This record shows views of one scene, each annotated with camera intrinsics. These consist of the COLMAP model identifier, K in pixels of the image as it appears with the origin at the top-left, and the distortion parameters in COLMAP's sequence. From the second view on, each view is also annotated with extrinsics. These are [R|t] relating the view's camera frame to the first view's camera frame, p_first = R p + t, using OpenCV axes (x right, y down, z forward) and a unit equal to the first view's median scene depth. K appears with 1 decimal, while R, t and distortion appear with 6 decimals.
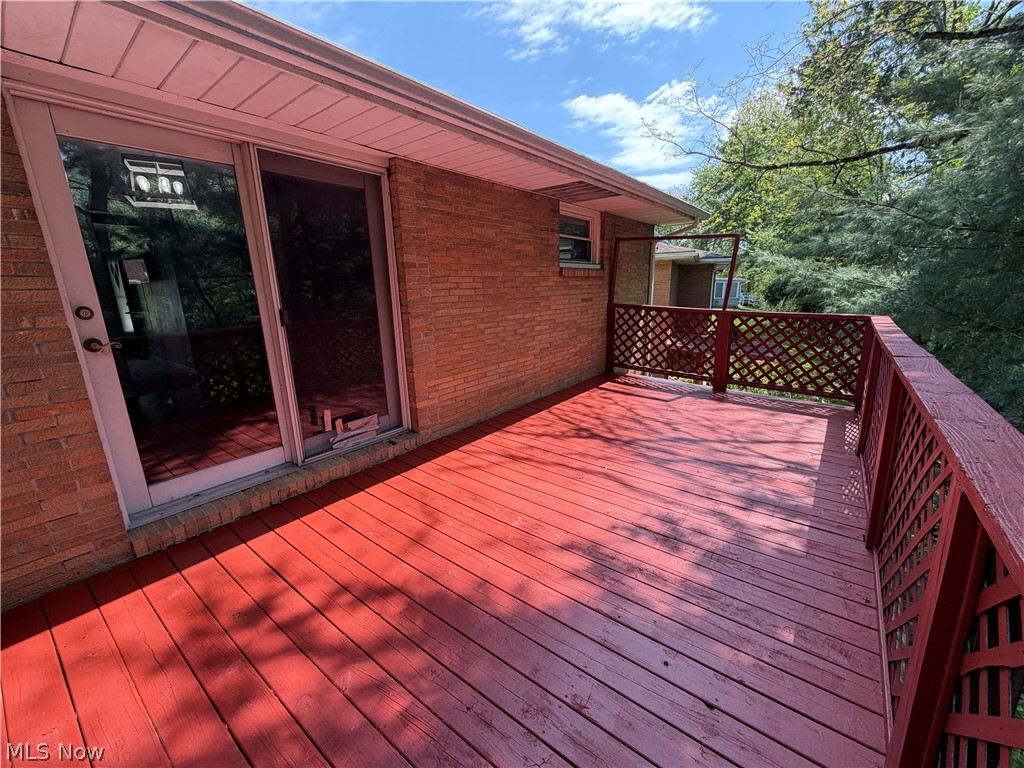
lens RADIAL K [[409.0, 0, 509.7], [0, 409.0, 383.8], [0, 0, 1]] dist [0.002202, 0.000551]
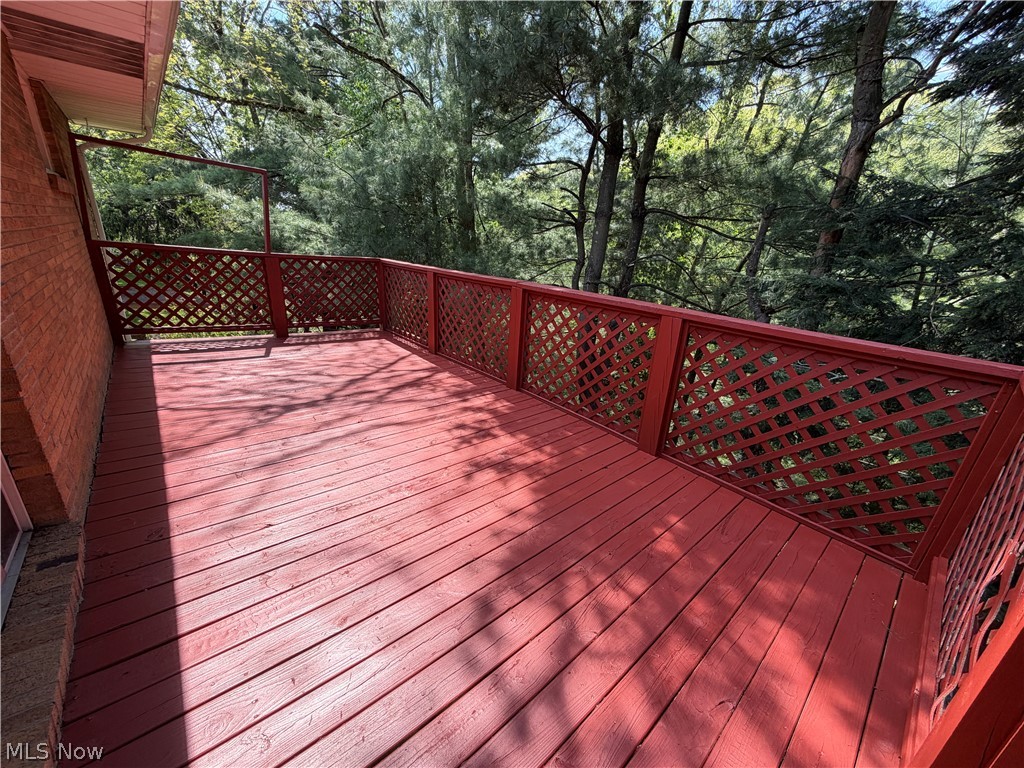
lens RADIAL K [[409.0, 0, 509.7], [0, 409.0, 383.8], [0, 0, 1]] dist [0.002202, 0.000551]
pose [[0.167349, -0.289663, 0.942385, -0.511595], [0.159897, 0.951184, 0.263973, -0.070244], [-0.972845, 0.106509, 0.205496, 0.395629]]
